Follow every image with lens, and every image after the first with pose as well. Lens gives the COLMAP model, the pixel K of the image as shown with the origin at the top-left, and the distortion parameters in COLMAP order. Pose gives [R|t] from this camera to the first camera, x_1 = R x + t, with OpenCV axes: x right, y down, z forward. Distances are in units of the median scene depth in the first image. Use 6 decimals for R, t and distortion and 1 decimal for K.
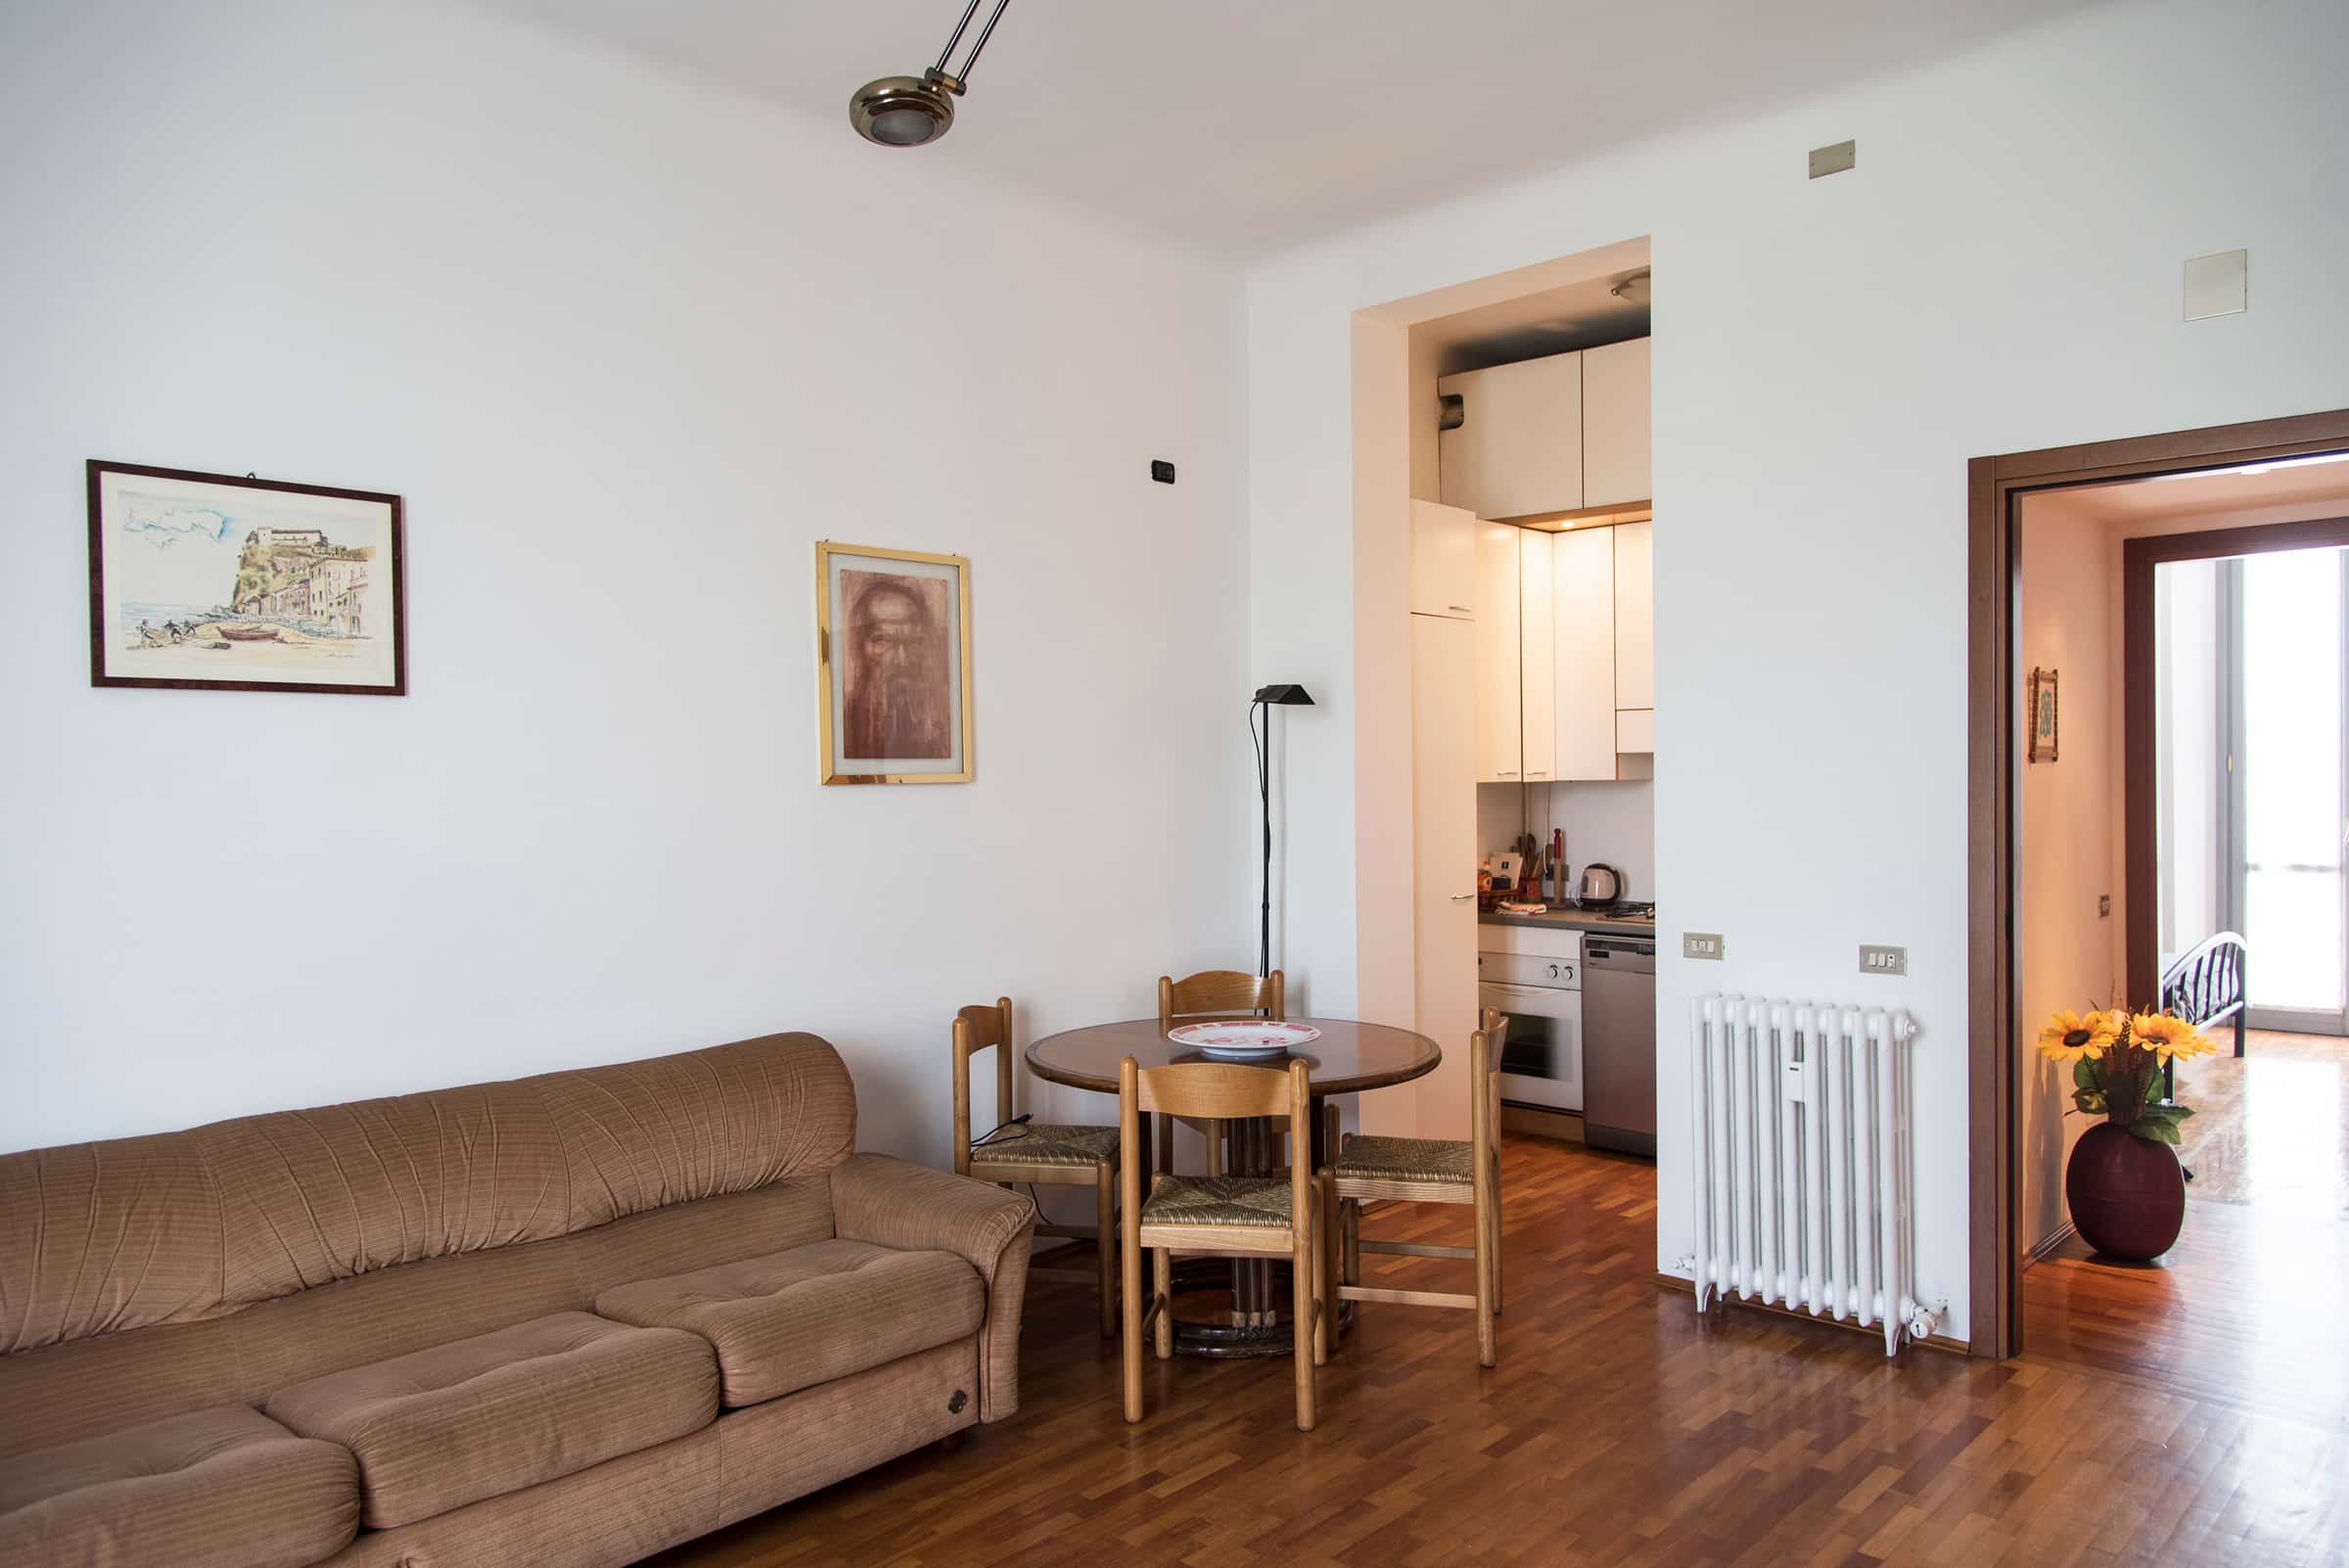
lens RADIAL K [[1572.4, 0, 1161.7], [0, 1572.4, 781.1], [0, 0, 1]] dist [-0.000755, -0.003627]
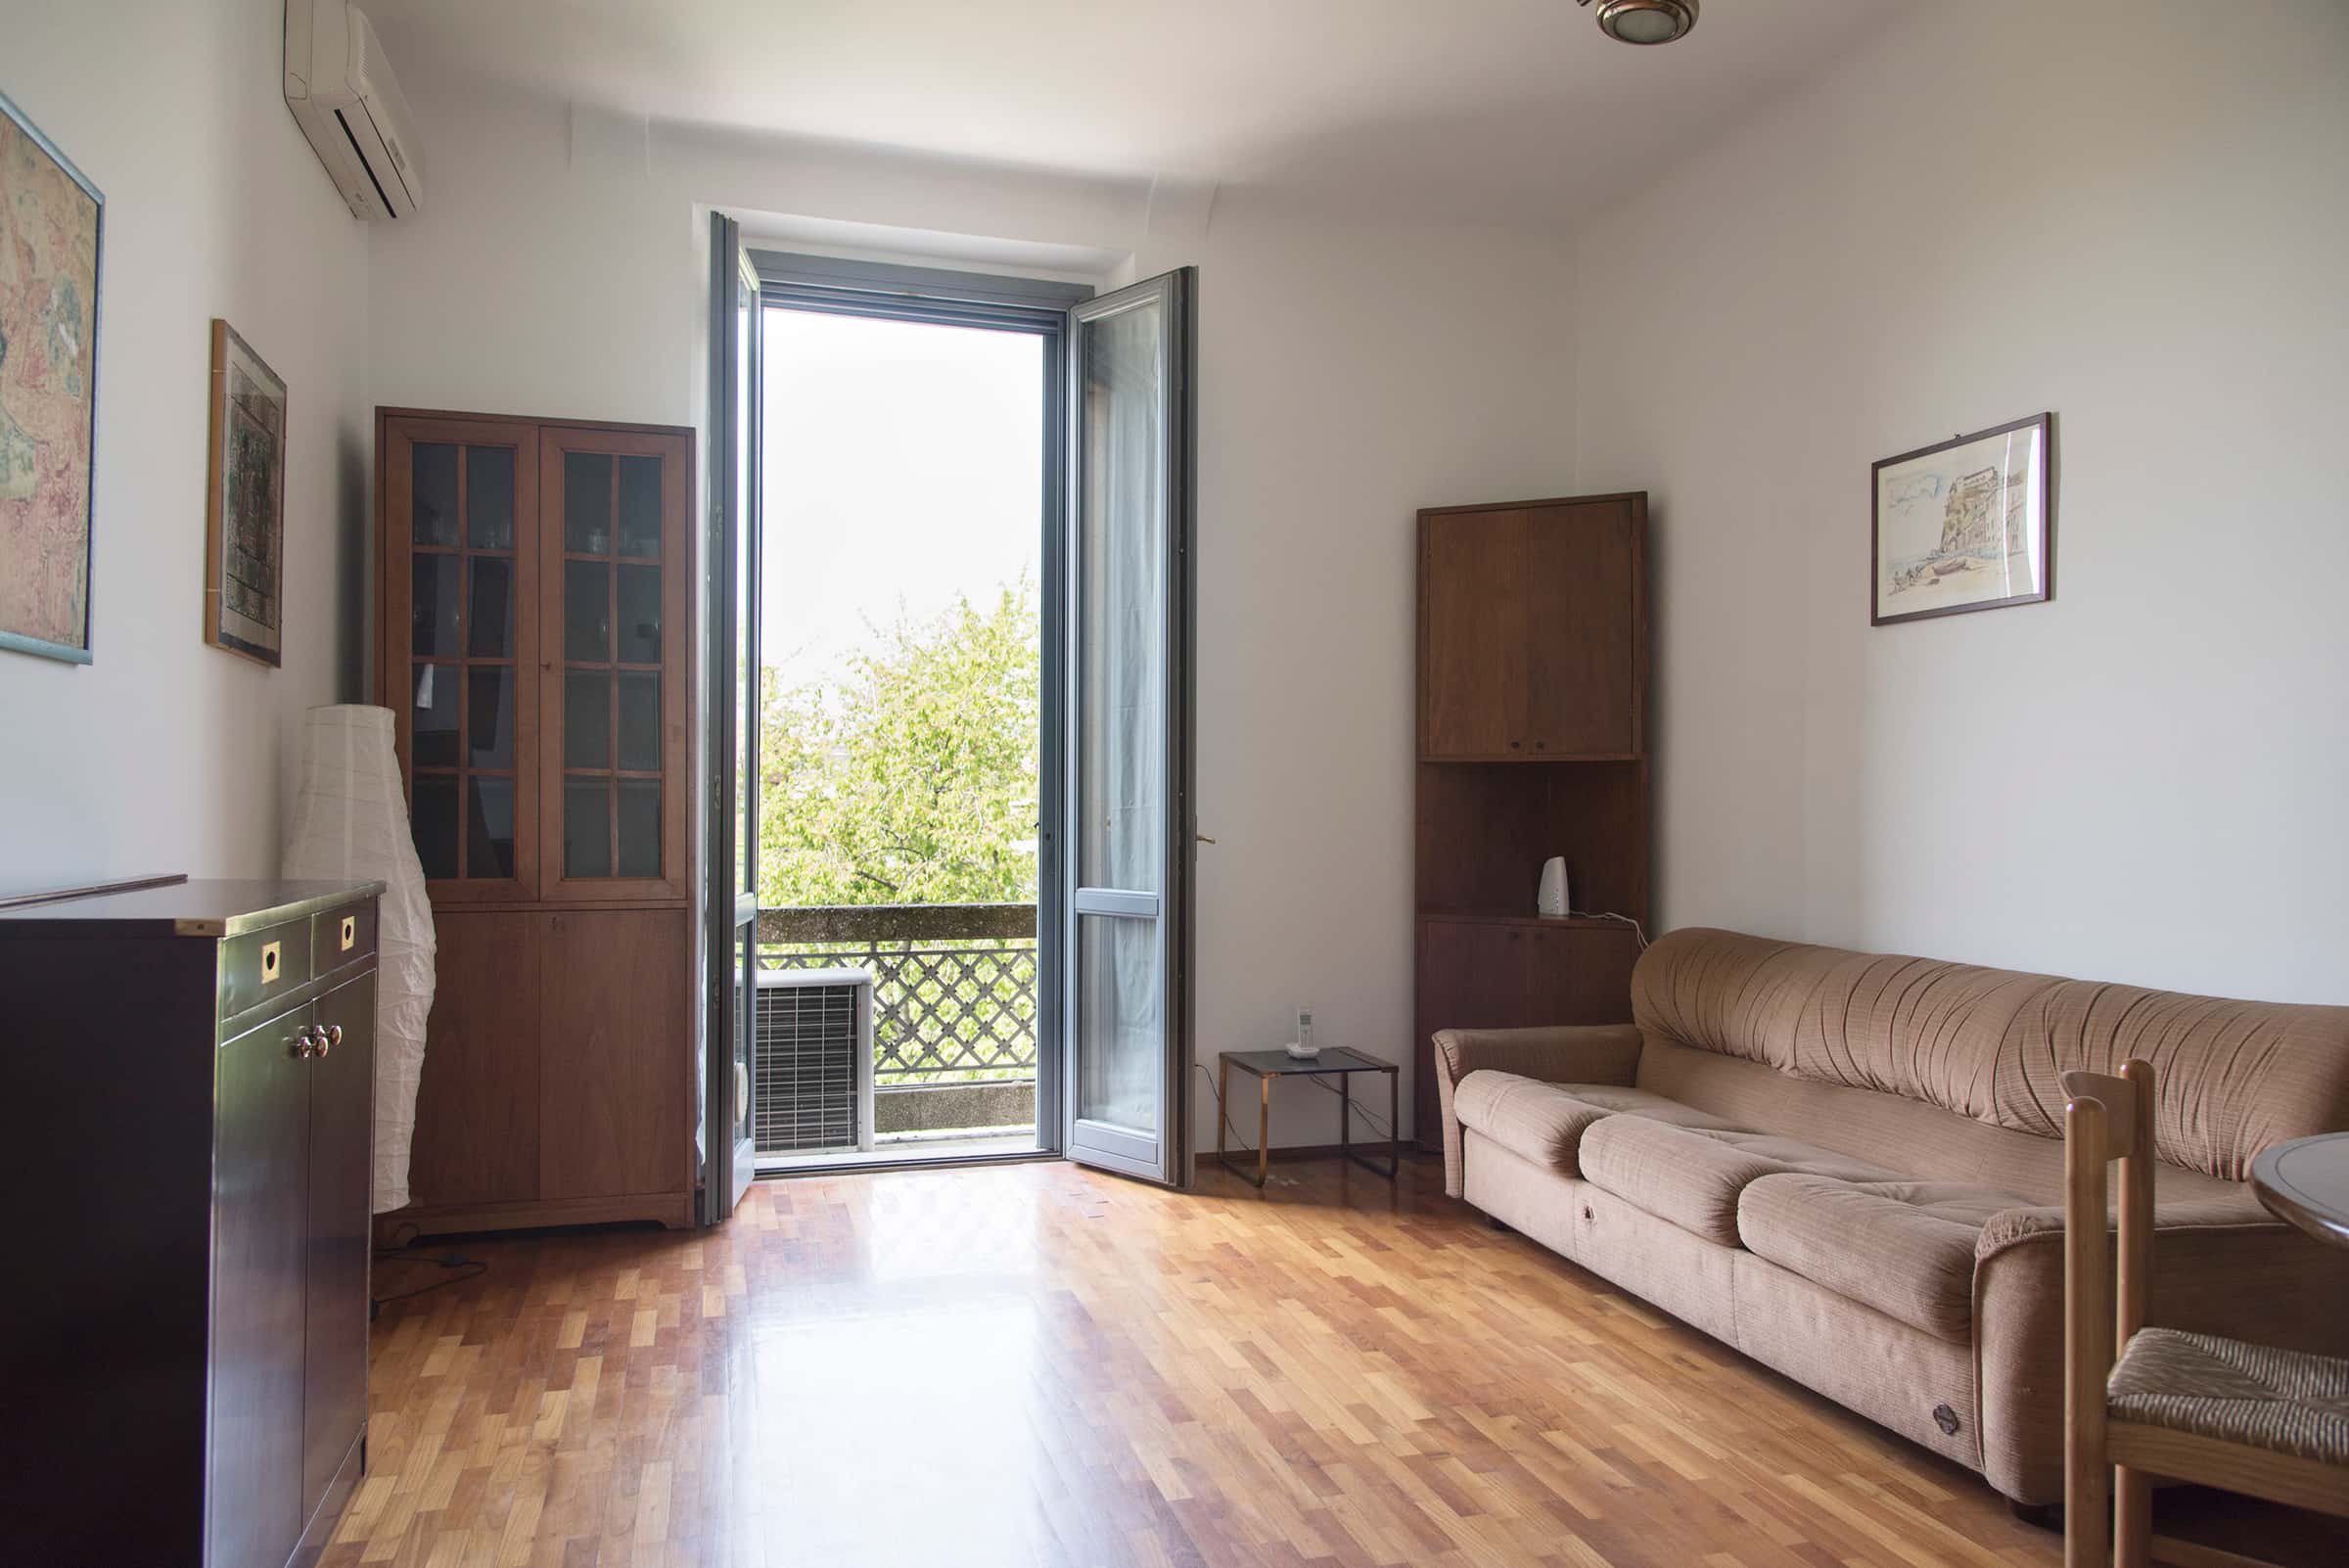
lens RADIAL K [[1572.4, 0, 1188.3], [0, 1572.4, 774.2], [0, 0, 1]] dist [-0.000755, -0.003627]
pose [[-0.486181, -0.006259, -0.873836, 0.773709], [-0.002835, 0.999980, -0.005585, 0.075235], [0.873853, -0.000238, -0.486189, 1.077494]]
